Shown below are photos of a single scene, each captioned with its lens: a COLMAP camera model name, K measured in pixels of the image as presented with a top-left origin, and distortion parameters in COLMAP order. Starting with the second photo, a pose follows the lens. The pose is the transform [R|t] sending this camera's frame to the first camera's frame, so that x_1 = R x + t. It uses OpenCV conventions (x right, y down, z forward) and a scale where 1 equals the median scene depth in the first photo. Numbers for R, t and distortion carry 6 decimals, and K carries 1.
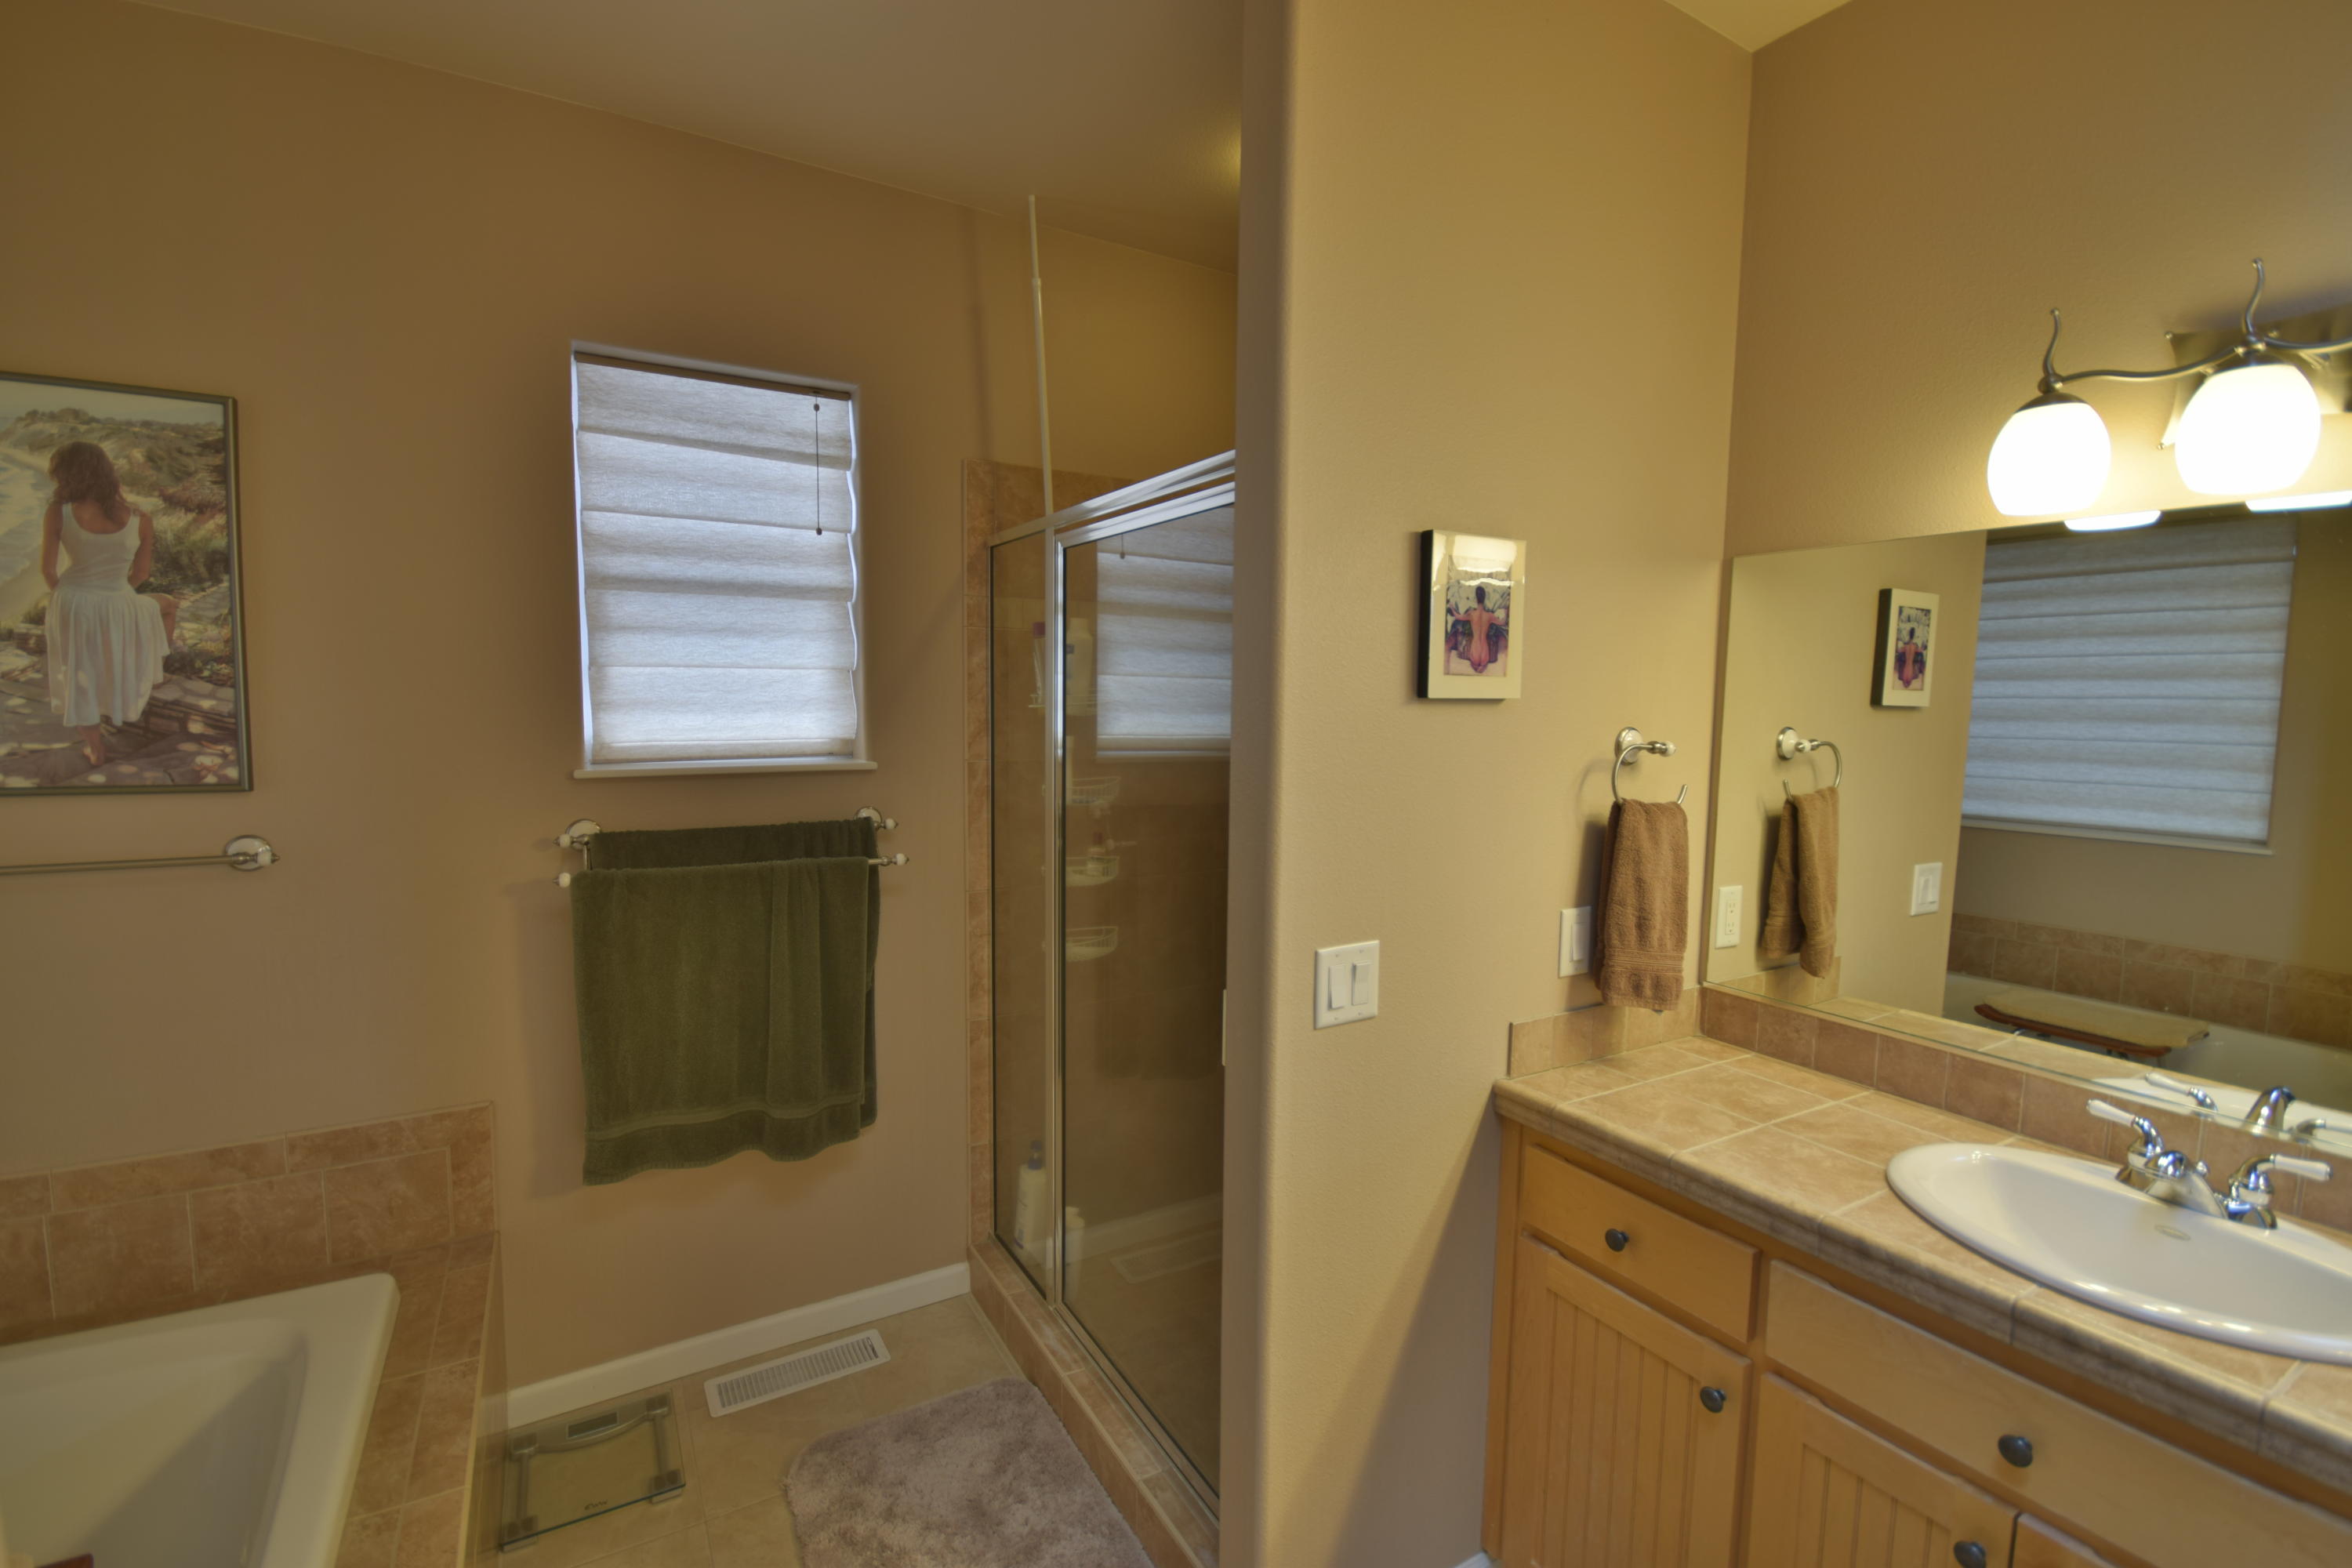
lens RADIAL K [[1035.8, 0, 1182.3], [0, 1035.8, 778.4], [0, 0, 1]] dist [0.004328, -0.007309]
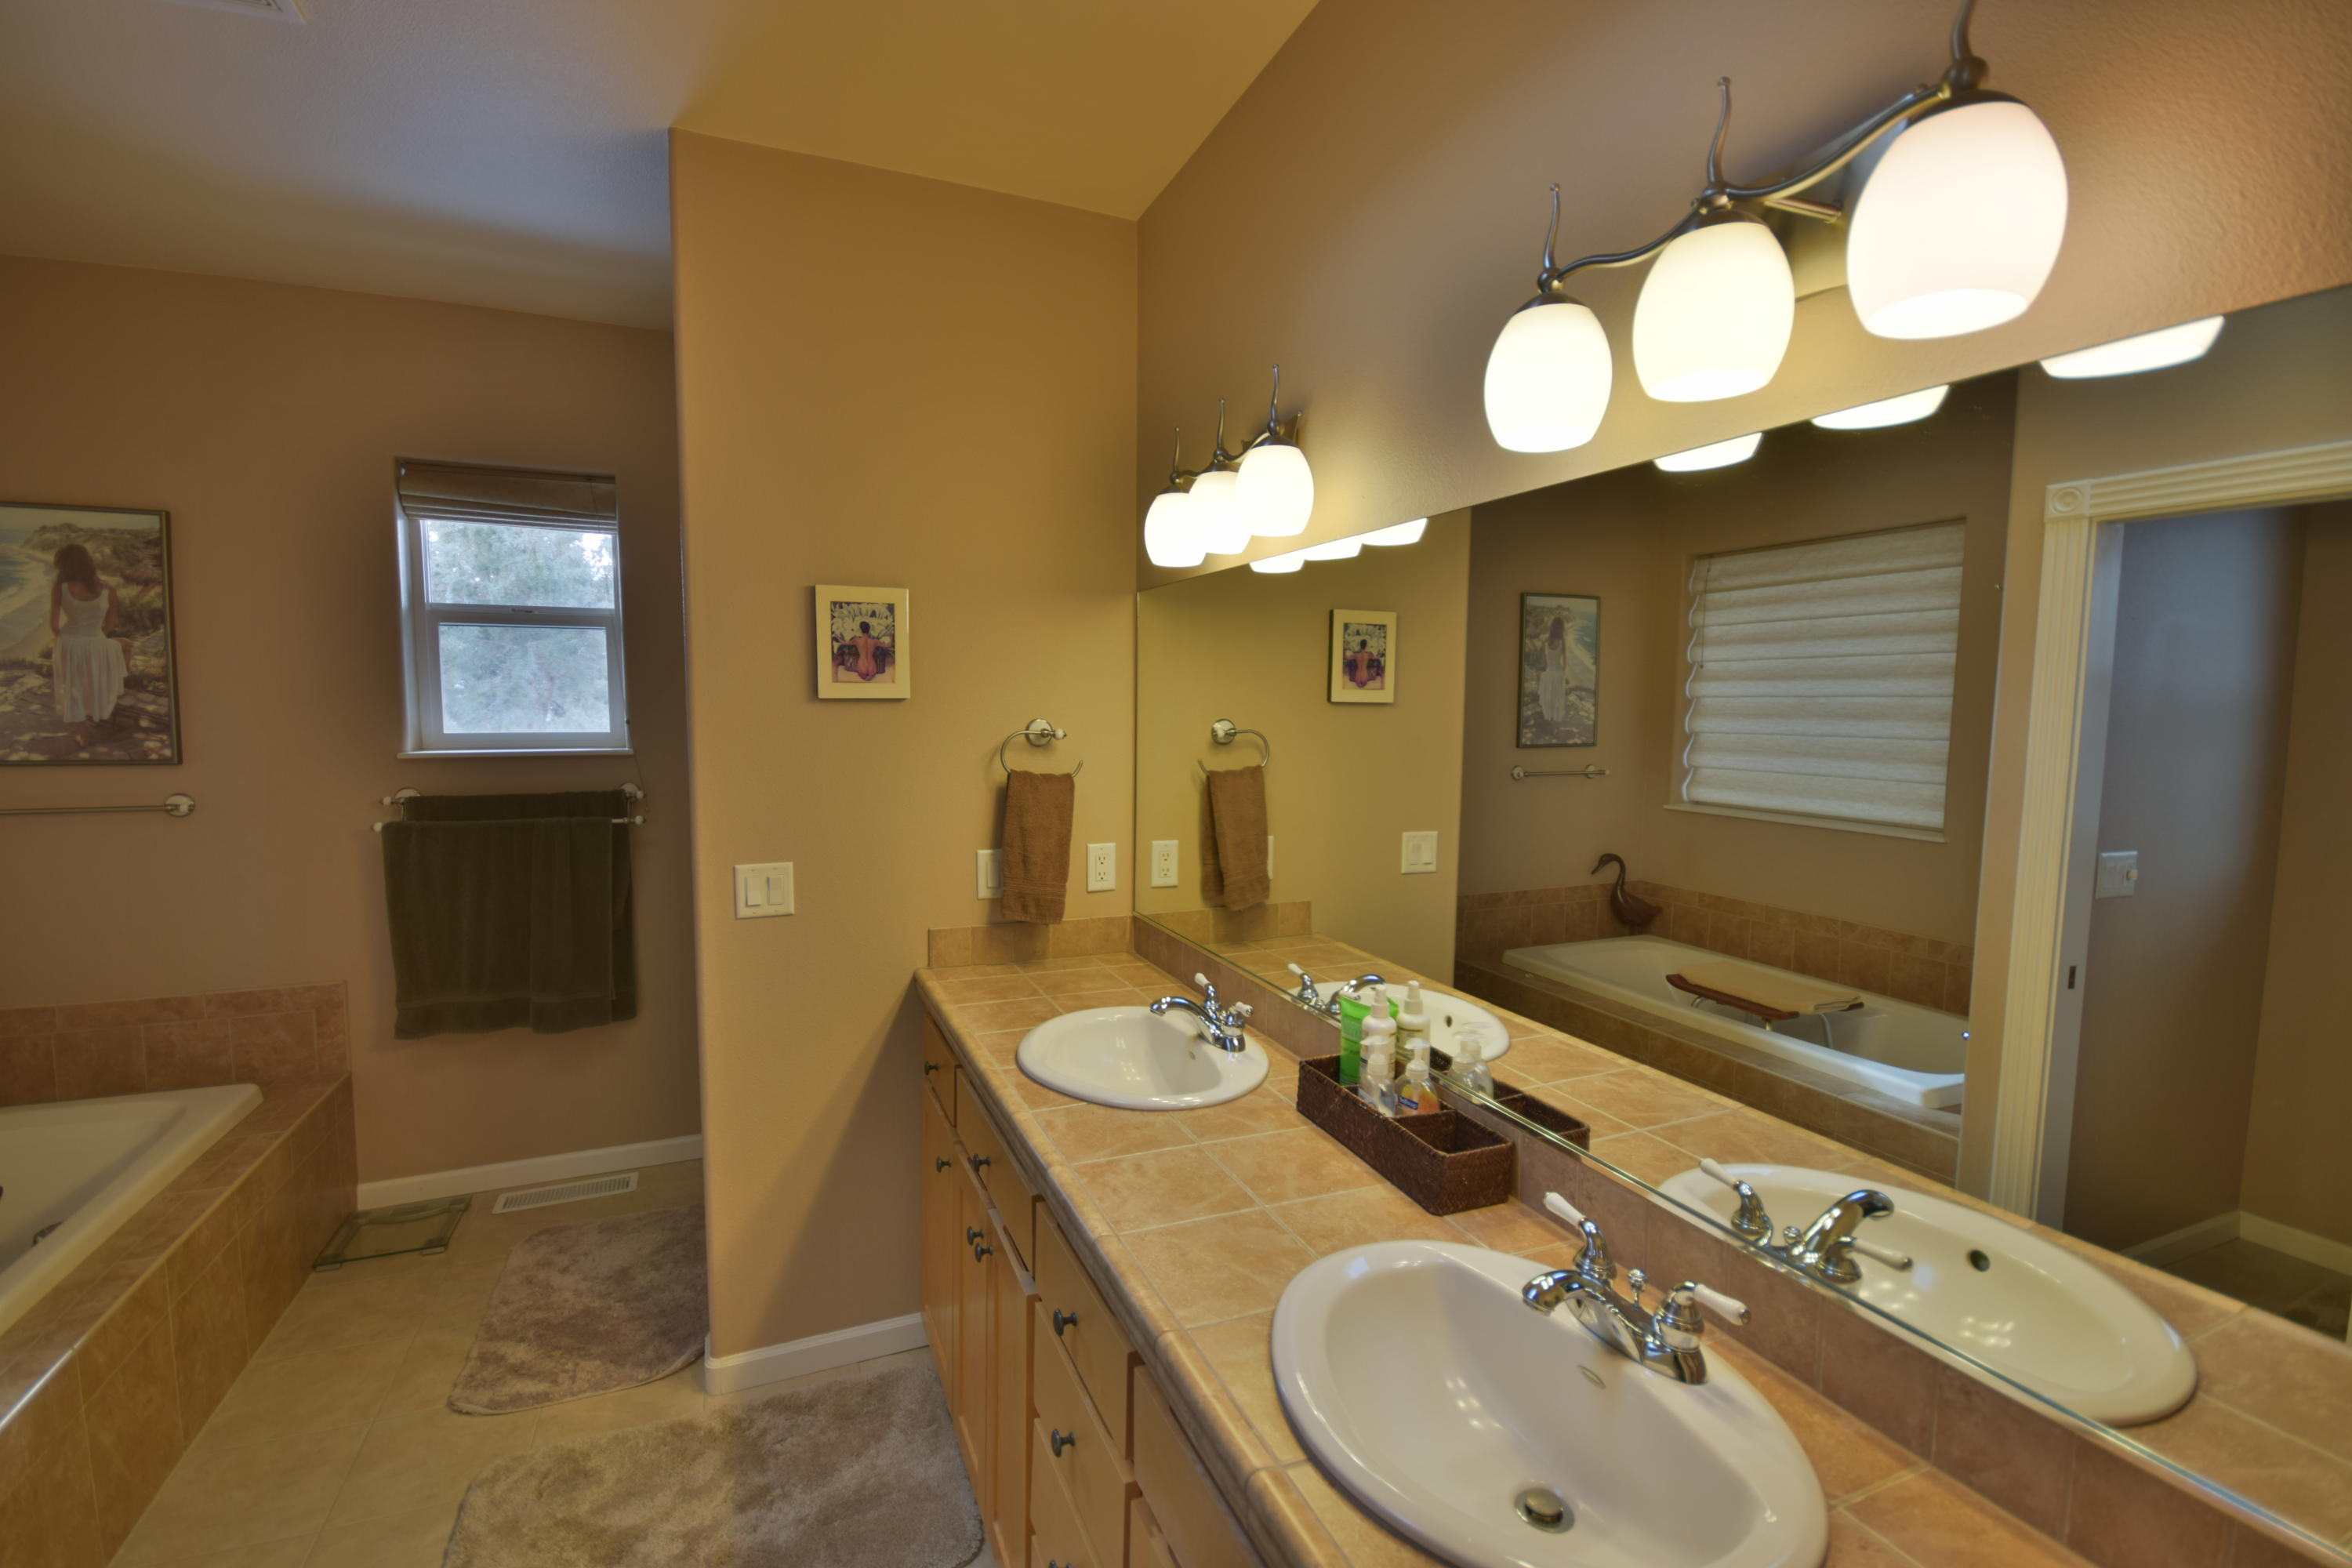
lens RADIAL K [[1035.8, 0, 1170.6], [0, 1035.8, 779.2], [0, 0, 1]] dist [0.004328, -0.007309]
pose [[0.991032, 0.003460, -0.133582, 0.765390], [-0.004246, 0.999975, -0.005592, 0.036401], [0.133560, 0.006109, 0.991022, -0.325069]]
